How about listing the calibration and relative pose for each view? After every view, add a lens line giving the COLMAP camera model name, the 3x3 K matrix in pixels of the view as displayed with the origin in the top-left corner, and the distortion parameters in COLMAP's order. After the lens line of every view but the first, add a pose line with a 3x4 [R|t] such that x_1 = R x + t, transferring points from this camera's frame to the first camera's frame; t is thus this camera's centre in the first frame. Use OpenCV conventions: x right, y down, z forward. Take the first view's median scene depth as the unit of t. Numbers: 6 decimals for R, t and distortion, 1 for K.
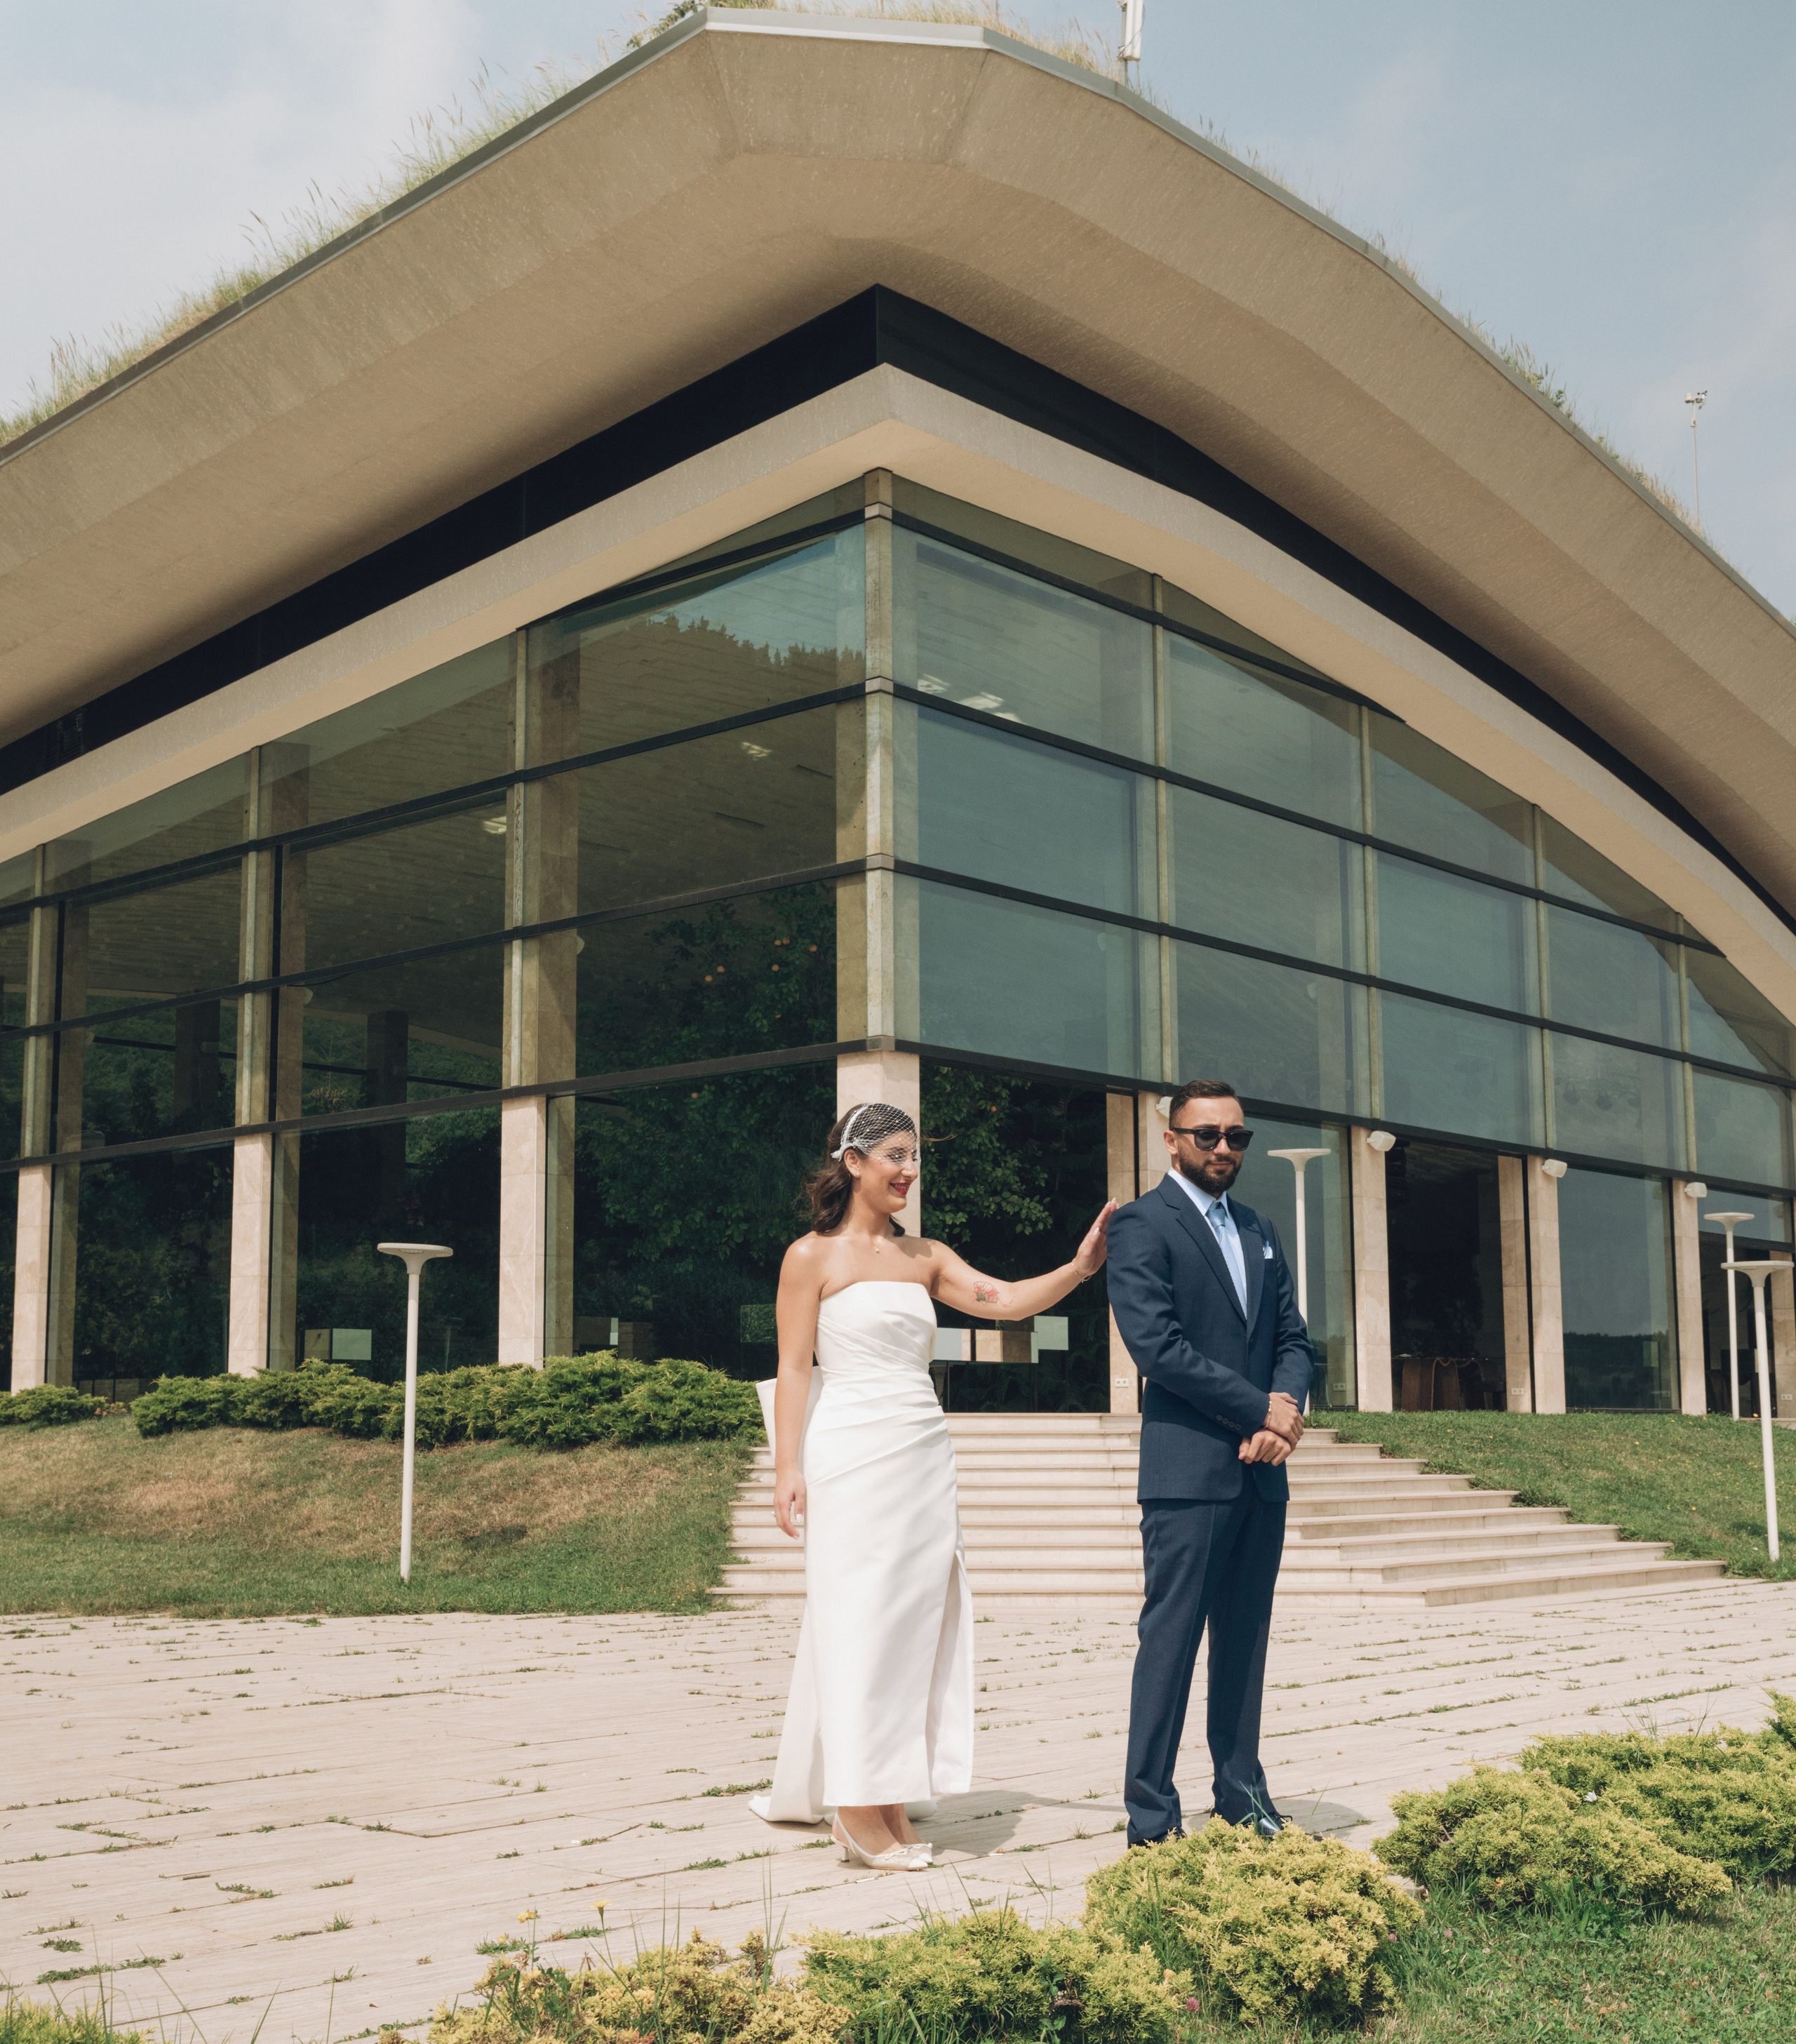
lens RADIAL K [[2669.9, 0, 875.9], [0, 2669.9, 1077.3], [0, 0, 1]] dist [0.015016, -0.020217]
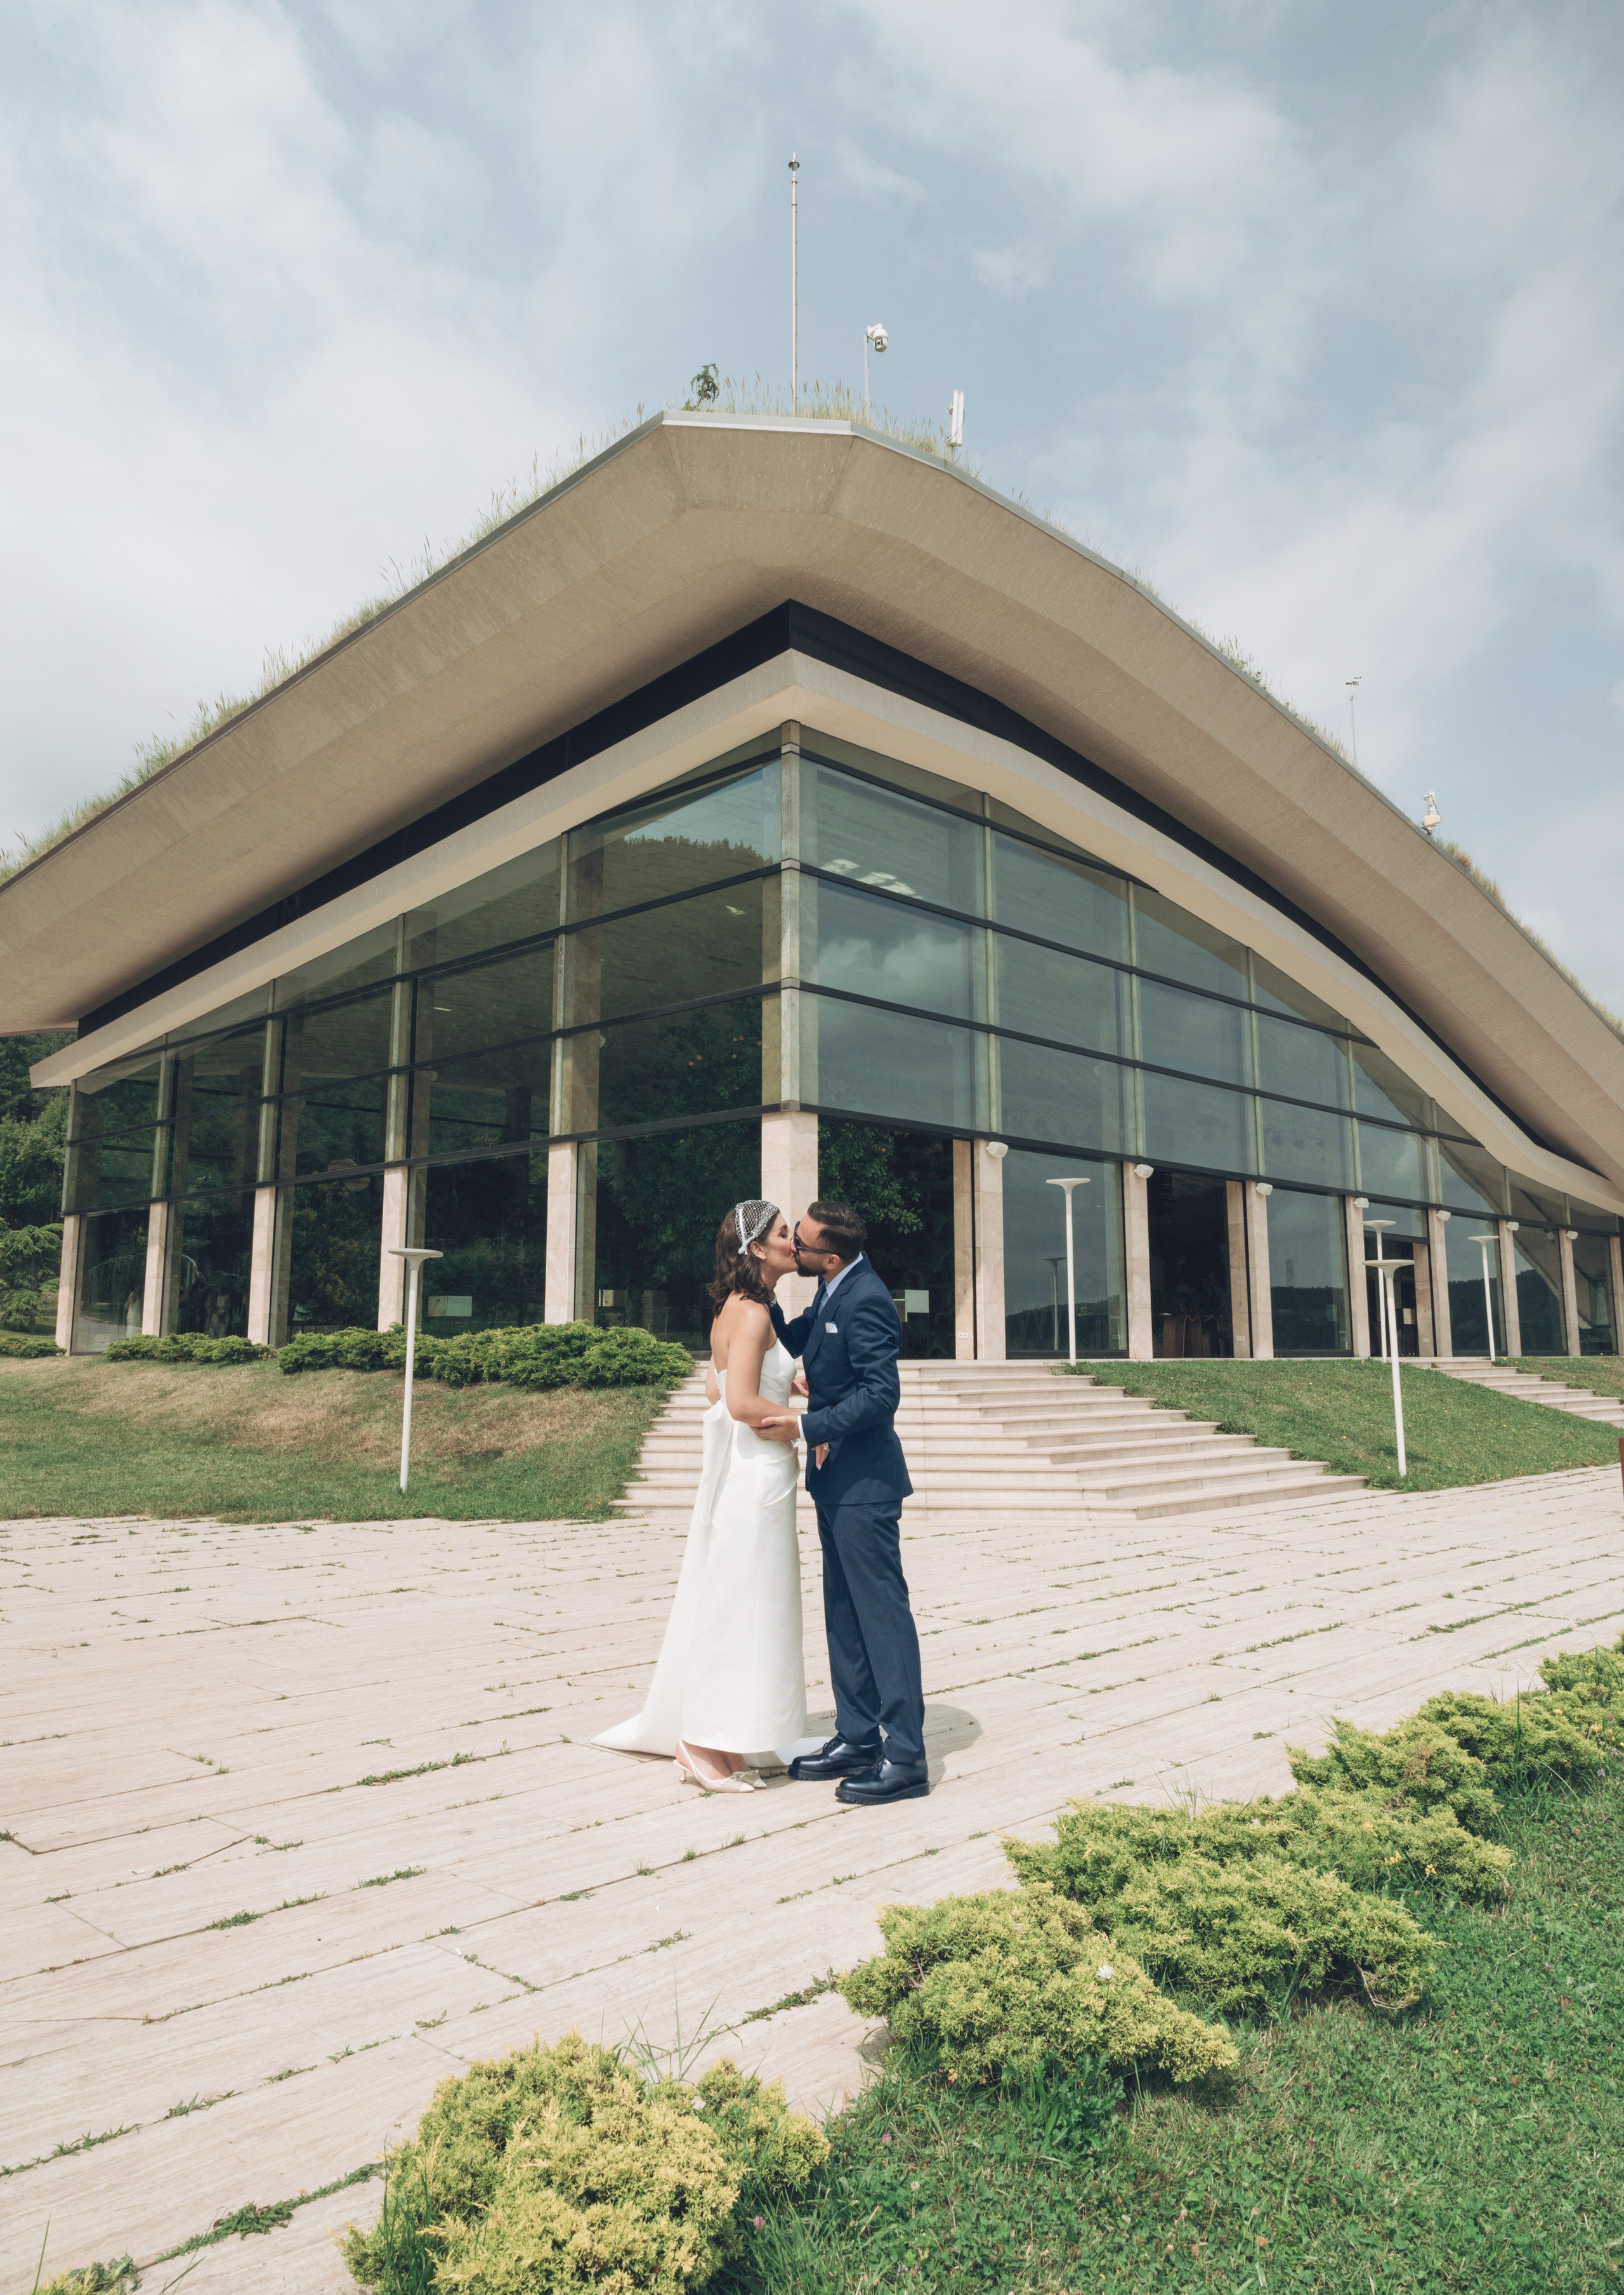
lens RADIAL K [[1614.5, 0, 804.4], [0, 1614.5, 1067.7], [0, 0, 1]] dist [-0.006044, -0.002883]
pose [[0.999001, -0.003415, -0.044550, 0.048498], [0.001731, 0.999284, -0.037792, -0.000137], [0.044647, 0.037677, 0.998292, 0.108827]]
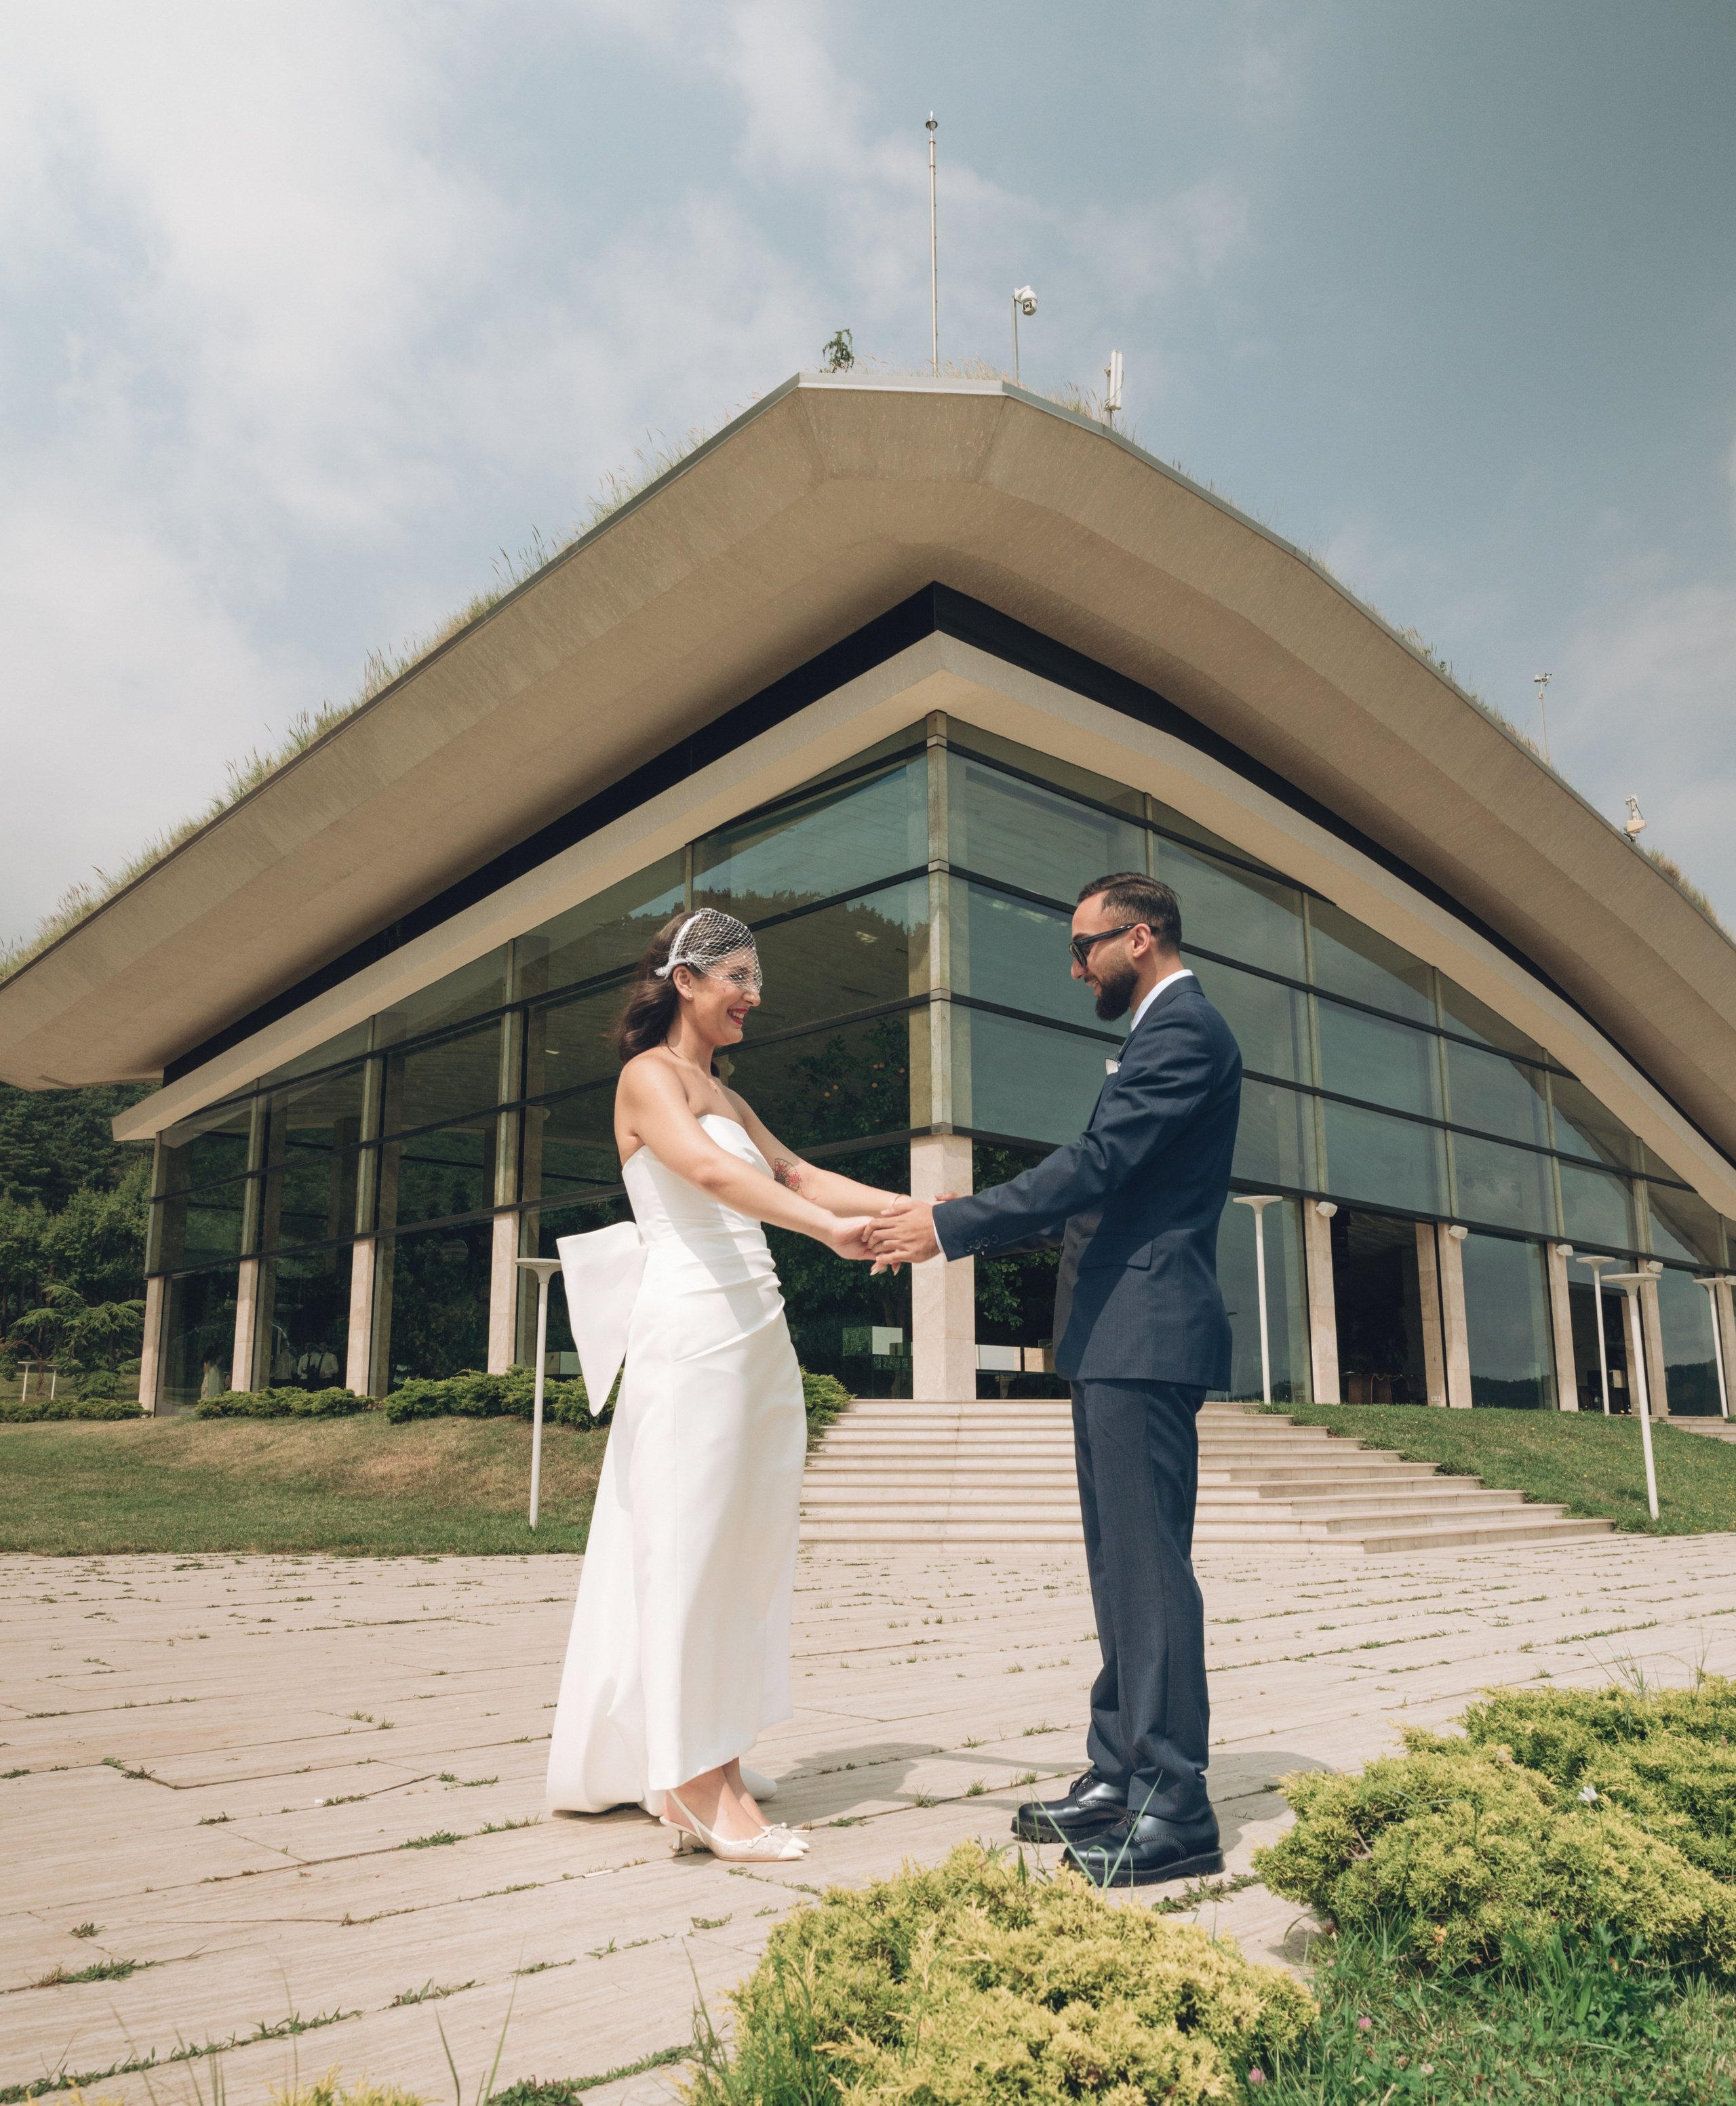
lens RADIAL K [[1730.9, 0, 862.7], [0, 1730.9, 1087.8], [0, 0, 1]] dist [-0.007295, 0.004156]
pose [[0.996814, -0.014968, -0.078346, 0.030029], [0.009203, 0.997257, -0.073438, 0.029535], [0.079230, 0.072483, 0.994218, 0.130450]]
